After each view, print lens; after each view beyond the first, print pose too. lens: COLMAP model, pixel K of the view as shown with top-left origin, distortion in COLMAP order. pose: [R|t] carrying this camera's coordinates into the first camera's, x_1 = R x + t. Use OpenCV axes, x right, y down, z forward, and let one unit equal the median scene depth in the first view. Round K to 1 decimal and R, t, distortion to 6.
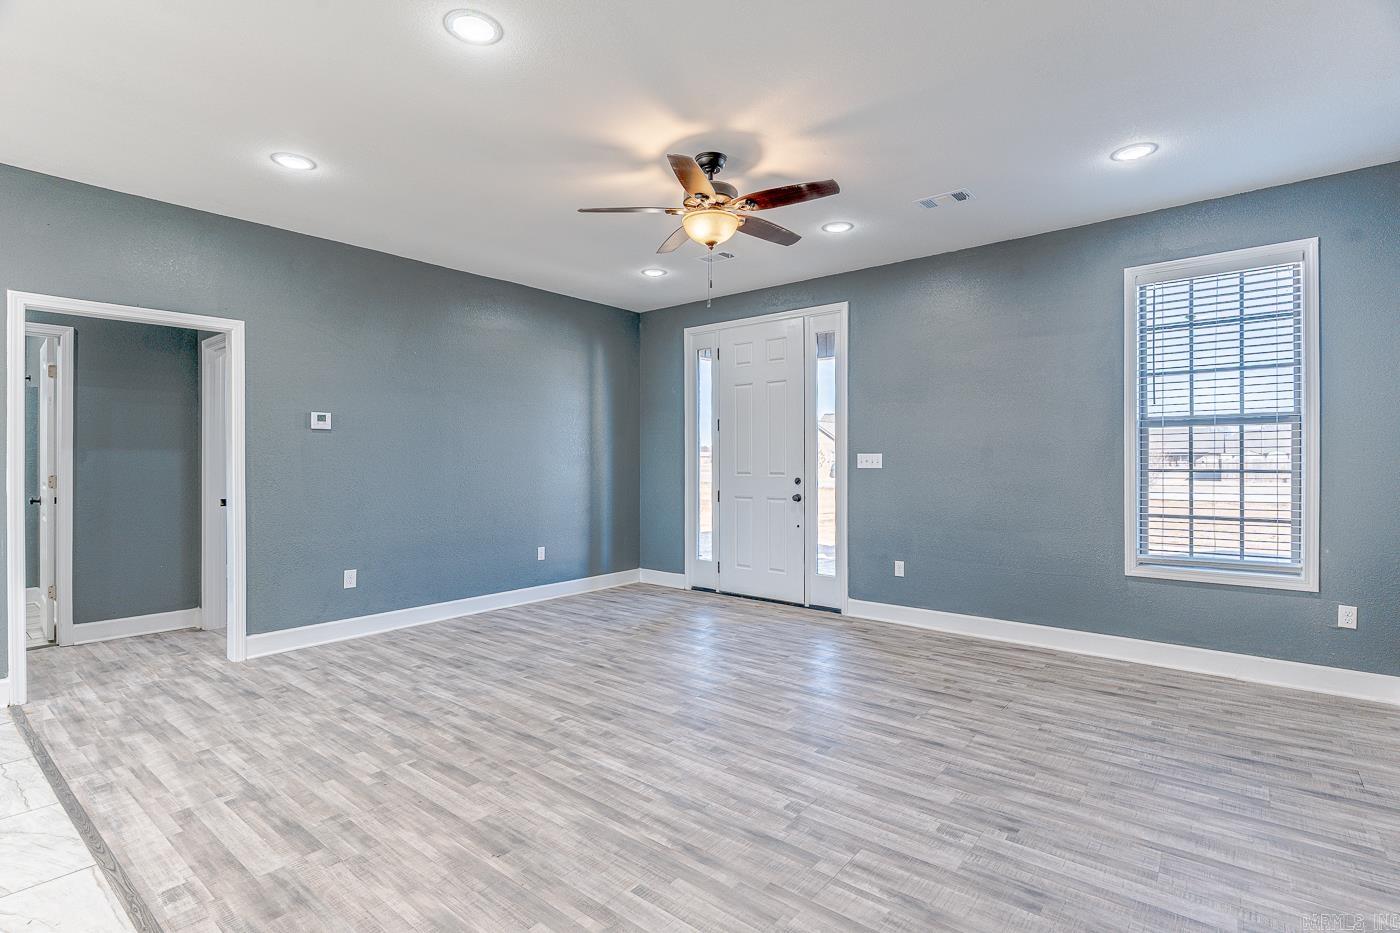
lens RADIAL K [[671.4, 0, 693.0], [0, 671.4, 463.9], [0, 0, 1]] dist [0.001131, 0.000459]
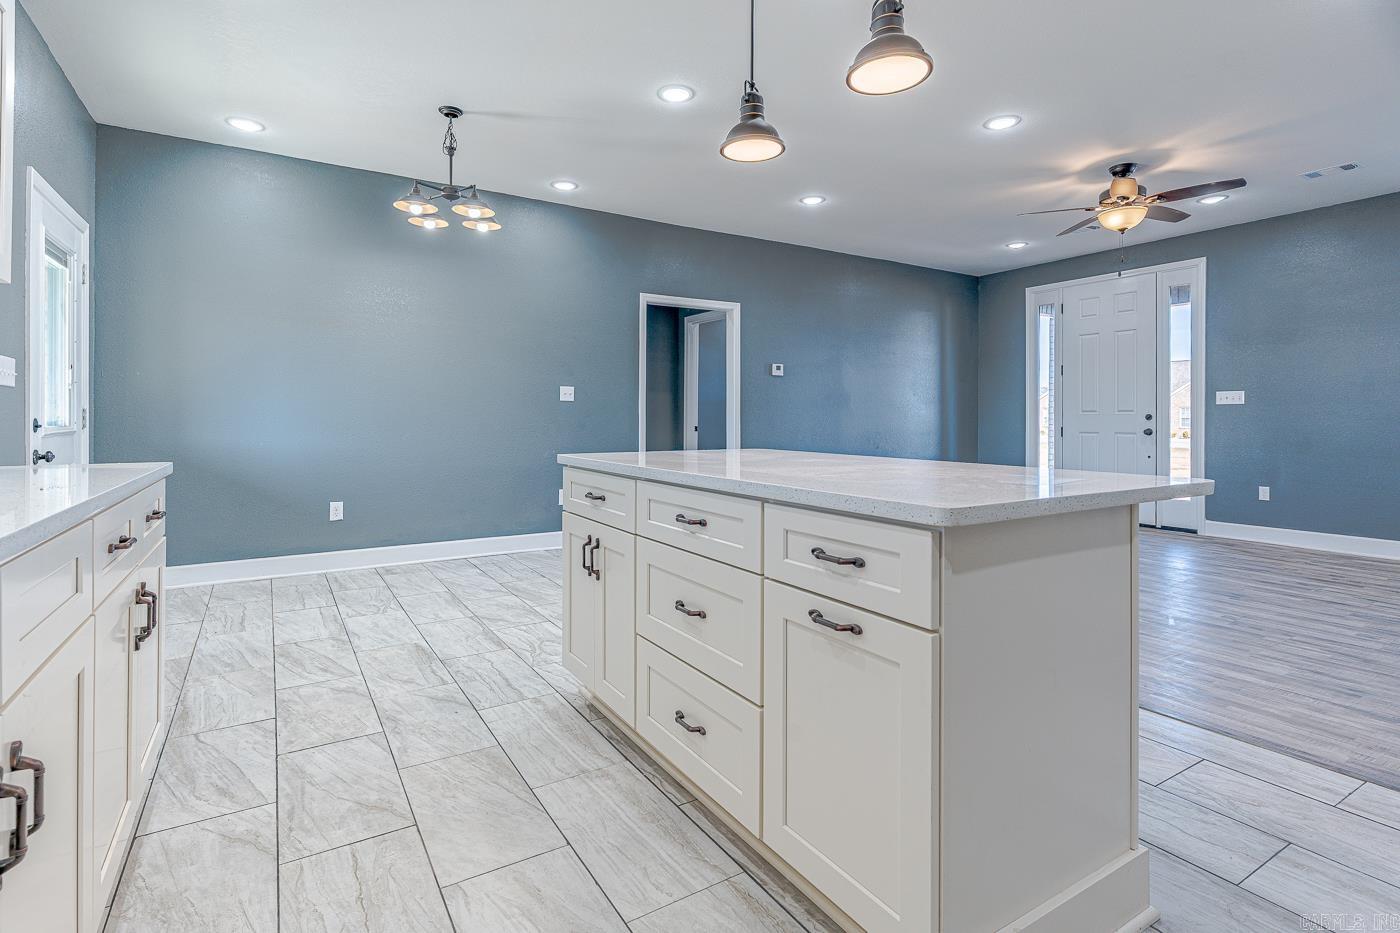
lens RADIAL K [[671.4, 0, 692.5], [0, 671.4, 420.1], [0, 0, 1]] dist [0.001131, 0.000459]
pose [[0.945505, 0.004471, -0.325578, -0.306542], [-0.005702, 0.999980, -0.002826, 0.057355], [0.325558, 0.004528, 0.945511, -0.492834]]
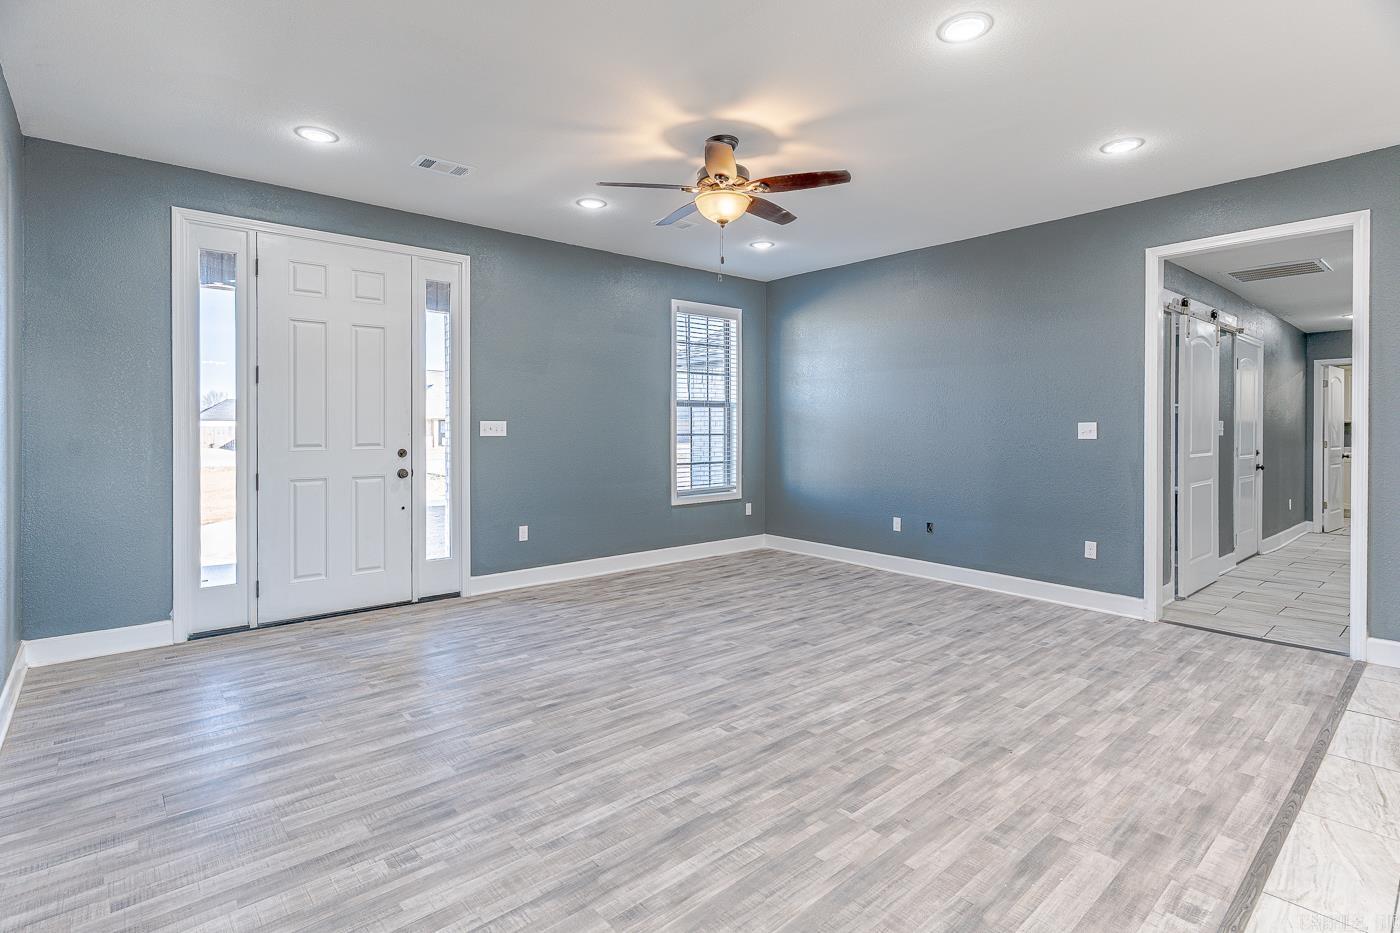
lens RADIAL K [[671.4, 0, 703.6], [0, 671.4, 428.8], [0, 0, 1]] dist [0.001131, 0.000459]
pose [[0.170897, -0.000262, 0.985289, -0.884076], [0.003934, 0.999992, -0.000416, -0.003237], [-0.985281, 0.003948, 0.170897, 0.742472]]
